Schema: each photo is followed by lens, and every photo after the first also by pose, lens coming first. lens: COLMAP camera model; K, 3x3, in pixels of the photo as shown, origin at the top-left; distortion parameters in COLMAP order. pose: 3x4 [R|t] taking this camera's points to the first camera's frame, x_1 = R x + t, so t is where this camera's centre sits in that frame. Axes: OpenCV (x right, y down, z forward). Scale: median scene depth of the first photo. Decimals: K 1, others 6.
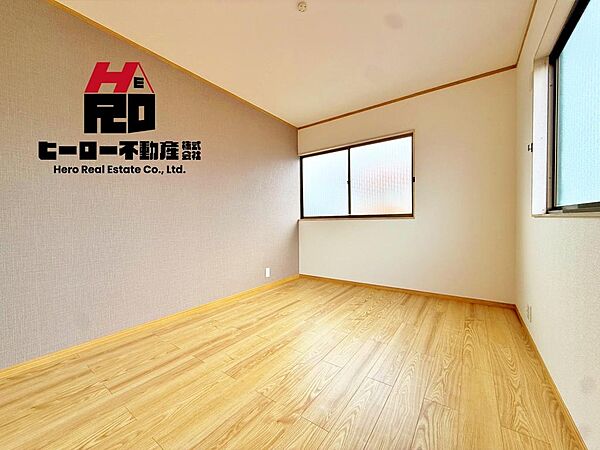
lens RADIAL K [[240.8, 0, 299.4], [0, 240.8, 223.0], [0, 0, 1]] dist [-0.011596, -0.000888]
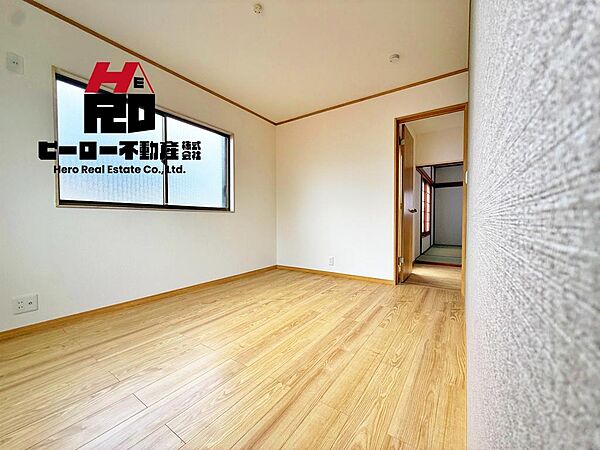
lens RADIAL K [[240.8, 0, 300.4], [0, 240.8, 222.6], [0, 0, 1]] dist [-0.011596, -0.000888]
pose [[-0.999726, 0.013184, -0.019318, -0.139623], [0.012652, 0.999544, 0.027433, 0.030621], [0.019671, 0.027181, -0.999437, 2.052910]]
